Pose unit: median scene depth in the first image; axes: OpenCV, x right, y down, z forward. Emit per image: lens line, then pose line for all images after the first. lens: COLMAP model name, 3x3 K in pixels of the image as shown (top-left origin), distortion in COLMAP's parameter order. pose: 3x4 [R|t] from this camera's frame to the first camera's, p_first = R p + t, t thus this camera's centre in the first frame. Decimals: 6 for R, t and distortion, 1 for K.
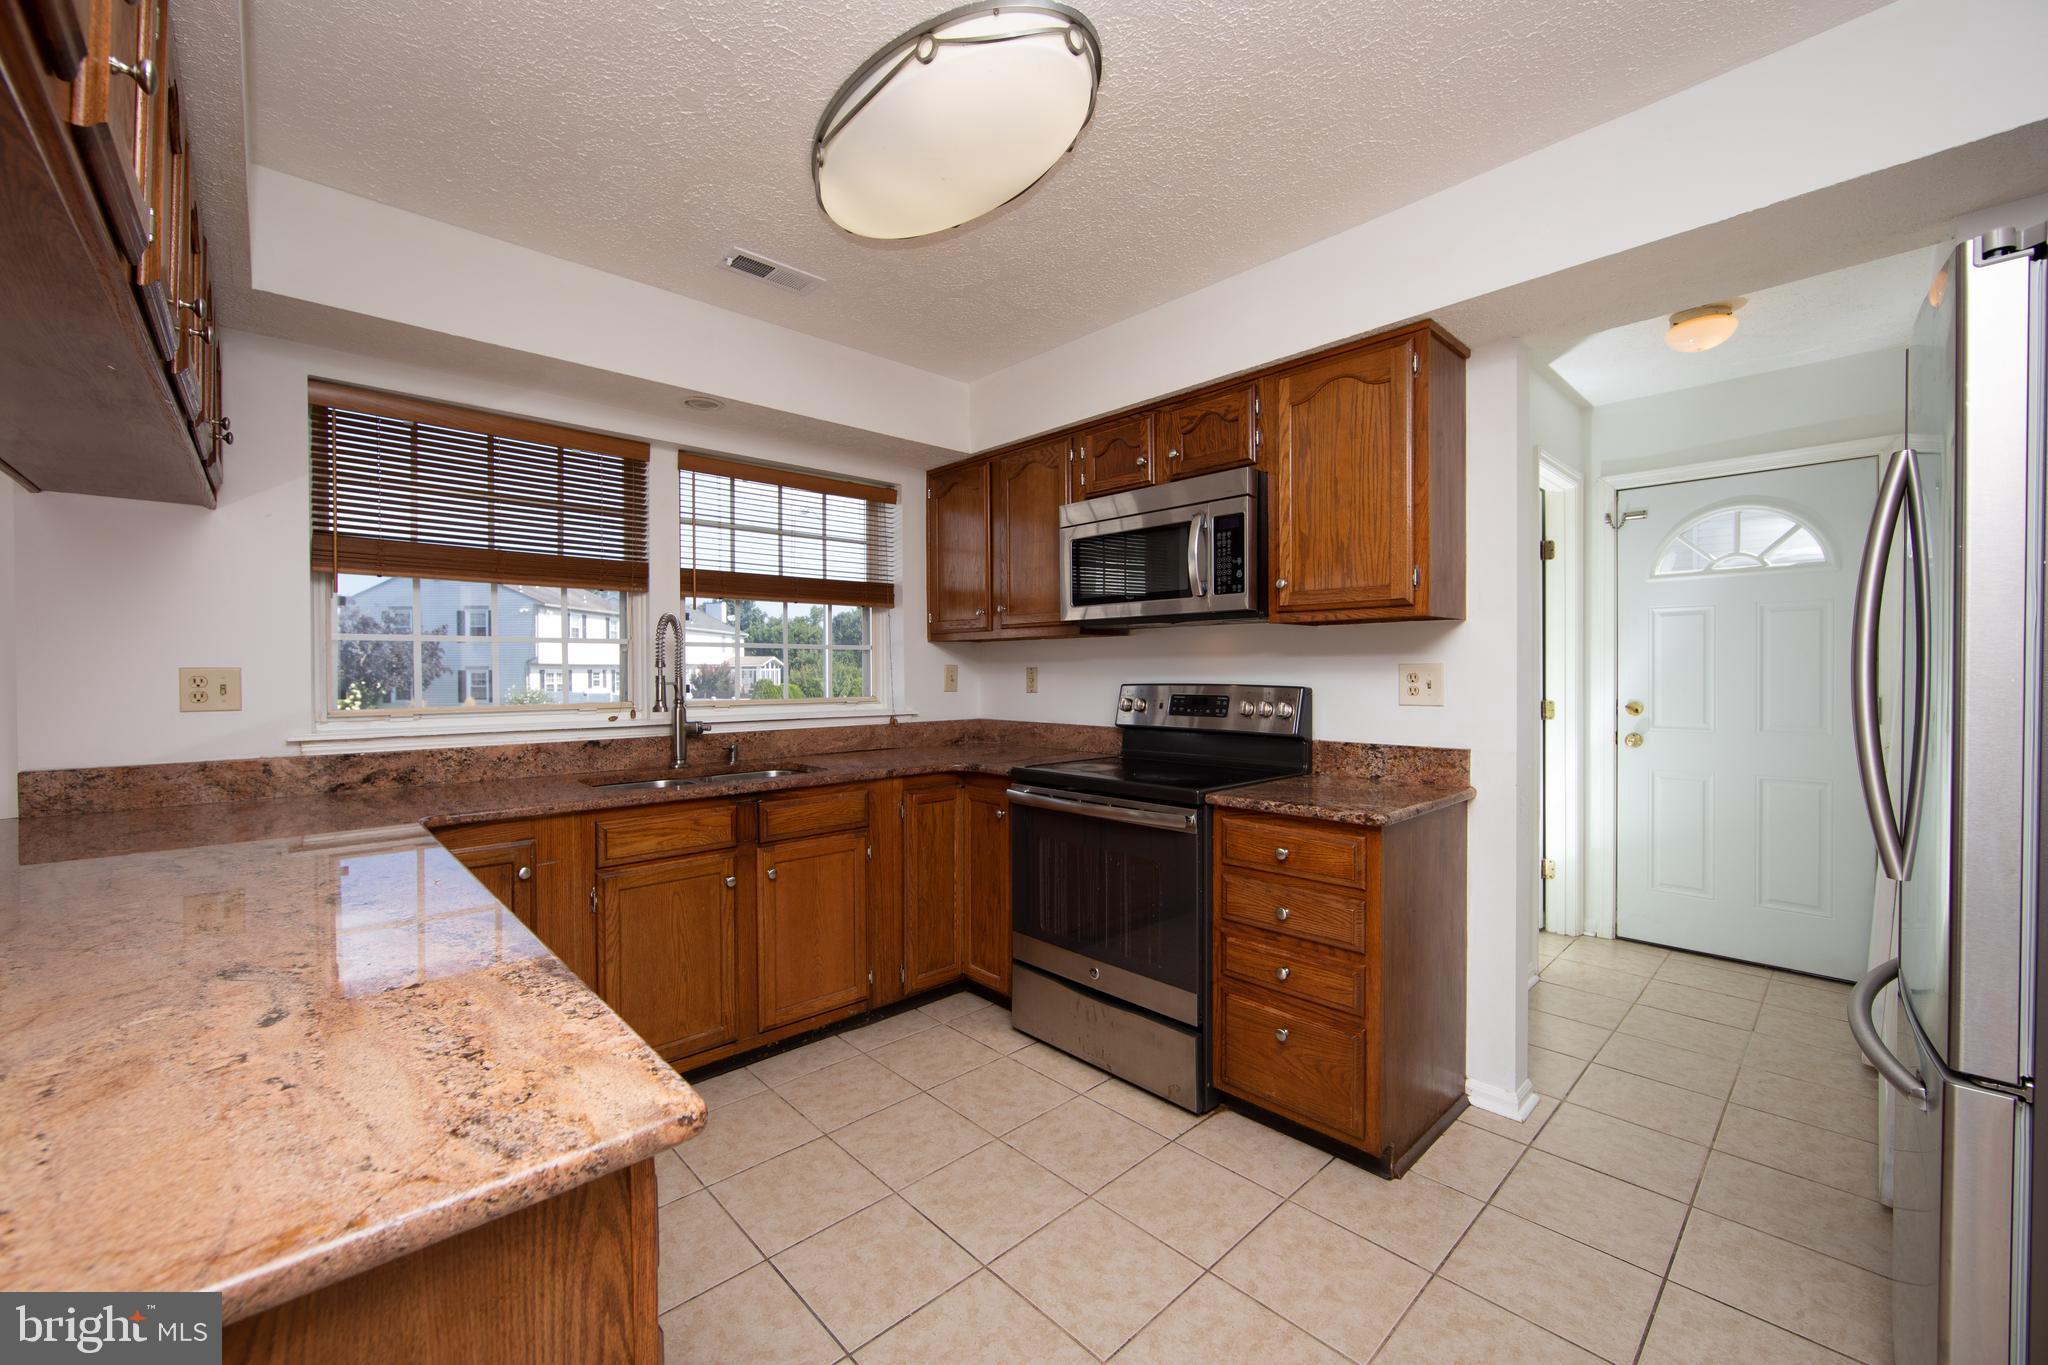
lens RADIAL K [[801.6, 0, 1012.0], [0, 801.6, 685.1], [0, 0, 1]] dist [-0.010415, 0.000762]
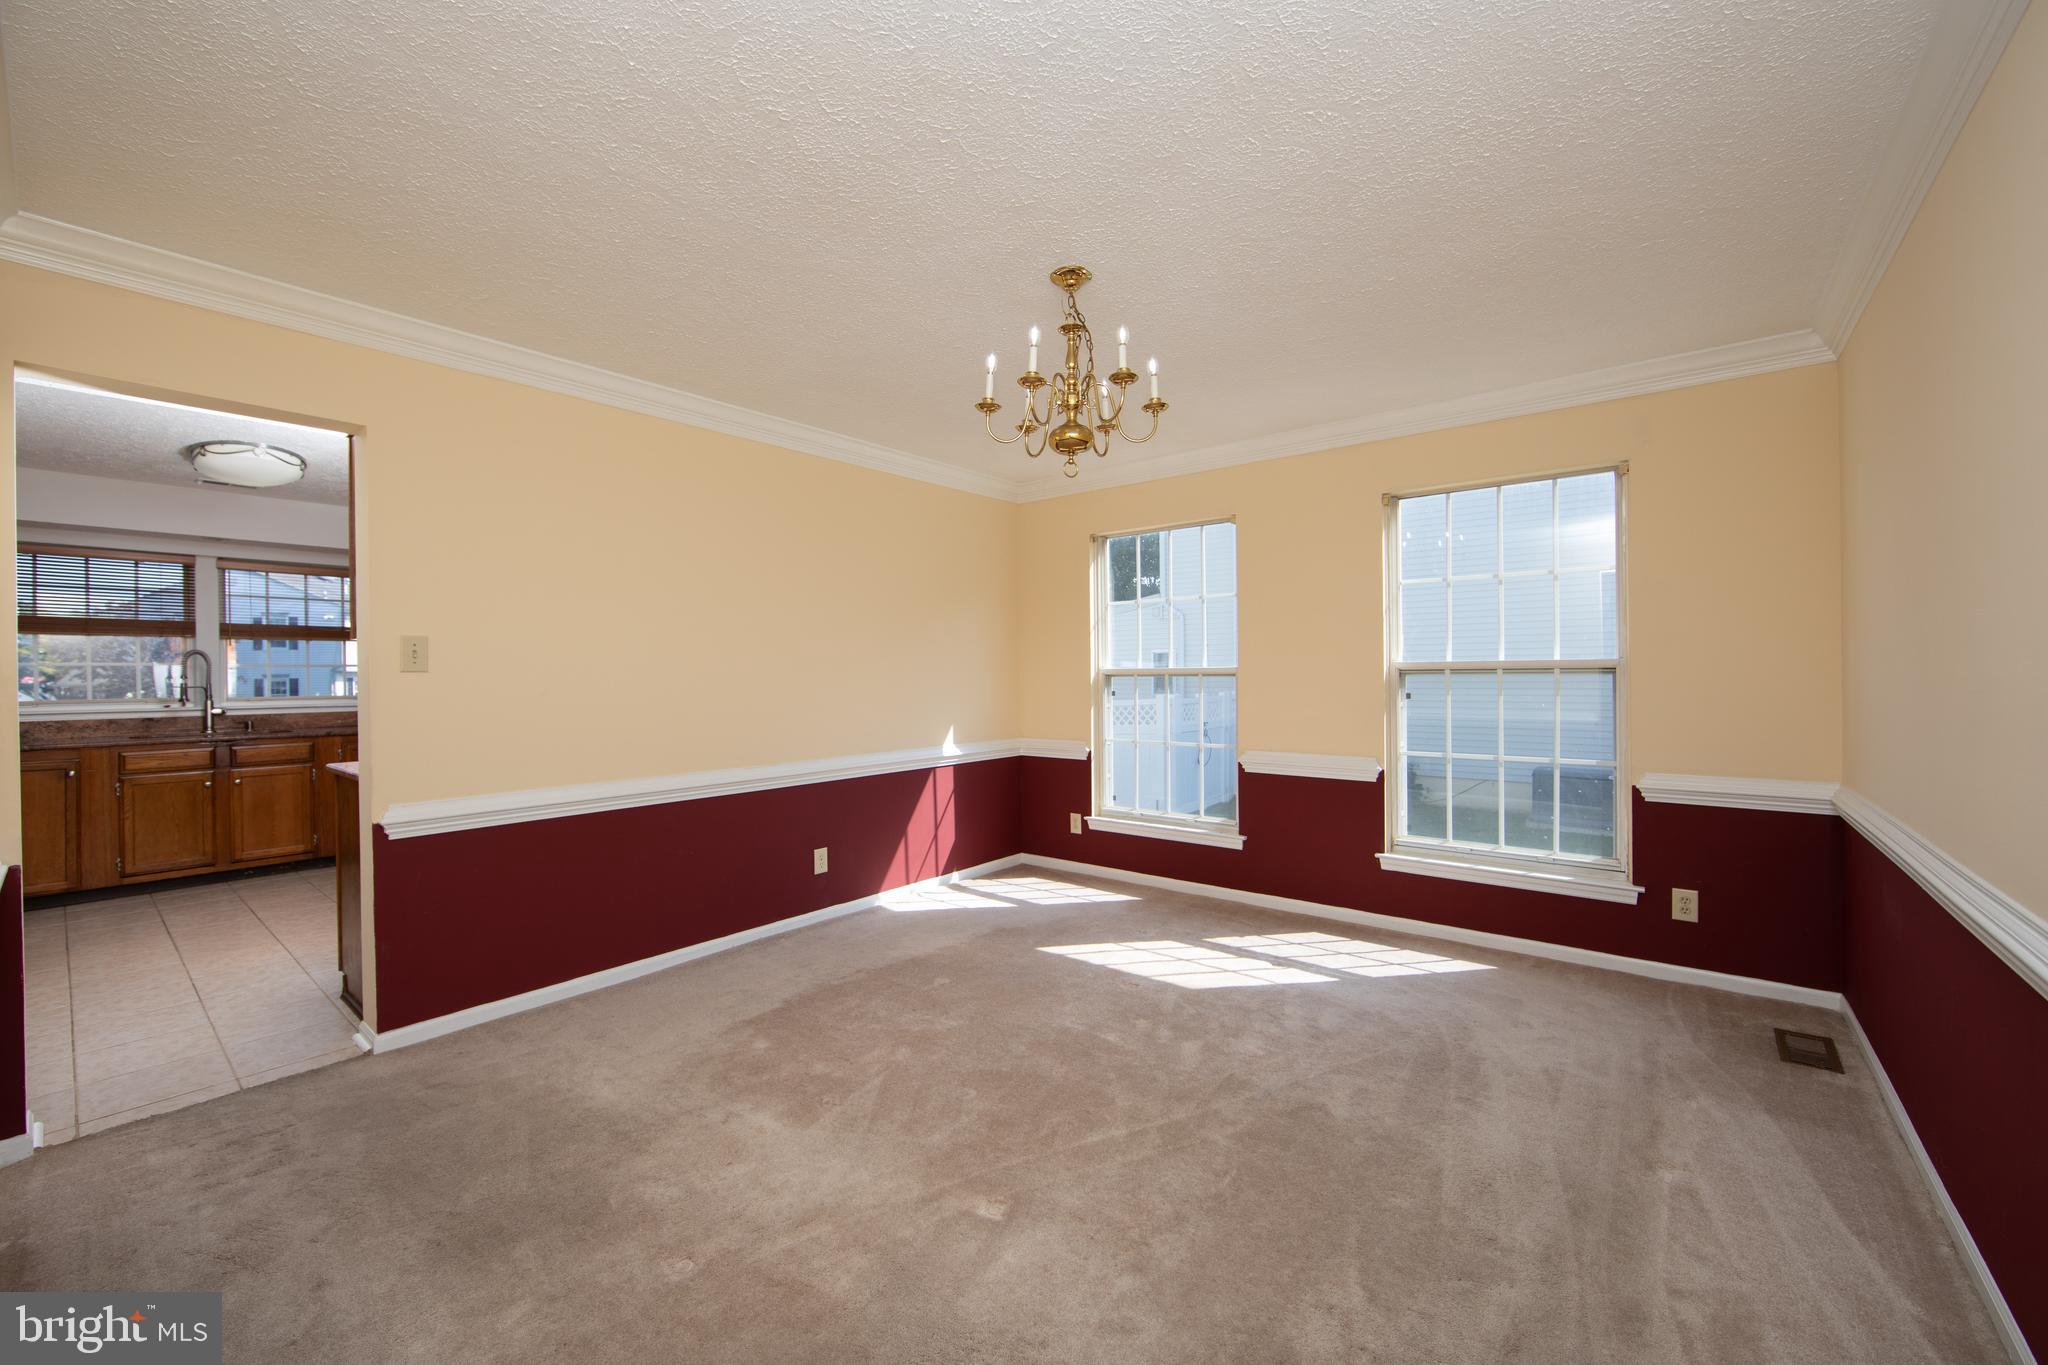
lens RADIAL K [[801.6, 0, 1010.0], [0, 801.6, 682.9], [0, 0, 1]] dist [-0.010415, 0.000762]
pose [[0.990935, -0.007693, 0.134121, 1.199806], [0.008684, 0.999939, -0.006809, 0.016534], [-0.134060, 0.007912, 0.990942, -1.090480]]
